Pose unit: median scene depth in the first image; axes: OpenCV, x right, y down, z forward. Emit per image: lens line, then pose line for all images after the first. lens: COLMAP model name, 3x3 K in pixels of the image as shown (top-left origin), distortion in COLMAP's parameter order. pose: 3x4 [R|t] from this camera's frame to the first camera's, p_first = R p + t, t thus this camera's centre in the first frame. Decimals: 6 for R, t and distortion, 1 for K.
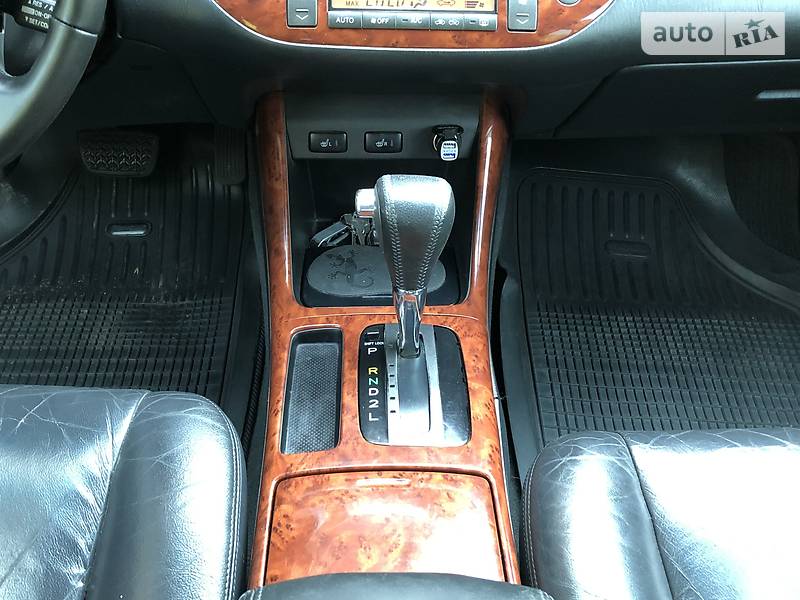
lens RADIAL K [[867.7, 0, 400.0], [0, 867.7, 300.0], [0, 0, 1]] dist [0.058970, -0.039343]
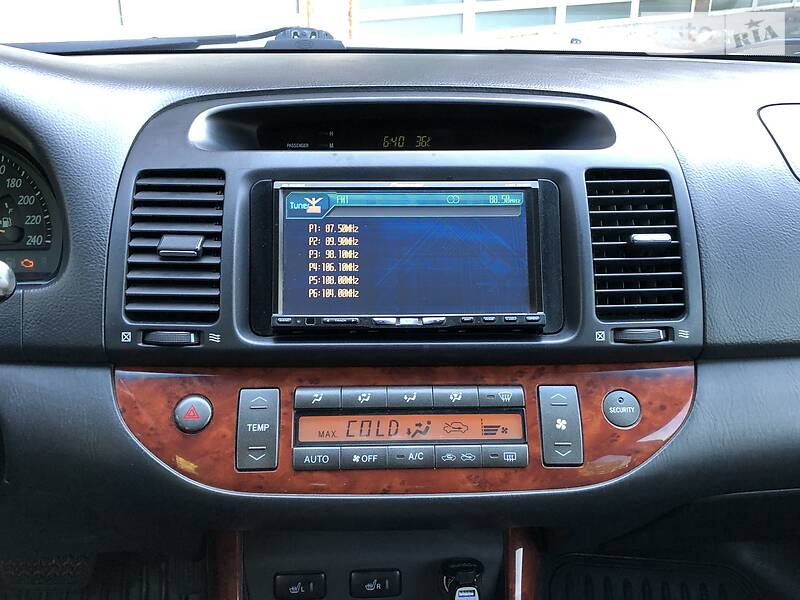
lens RADIAL K [[867.7, 0, 400.0], [0, 867.7, 300.0], [0, 0, 1]] dist [0.058970, -0.039343]
pose [[0.999788, -0.020452, -0.002469, 0.010007], [0.018496, 0.943946, -0.329582, -0.203906], [0.009072, 0.329466, 0.944124, 0.278329]]
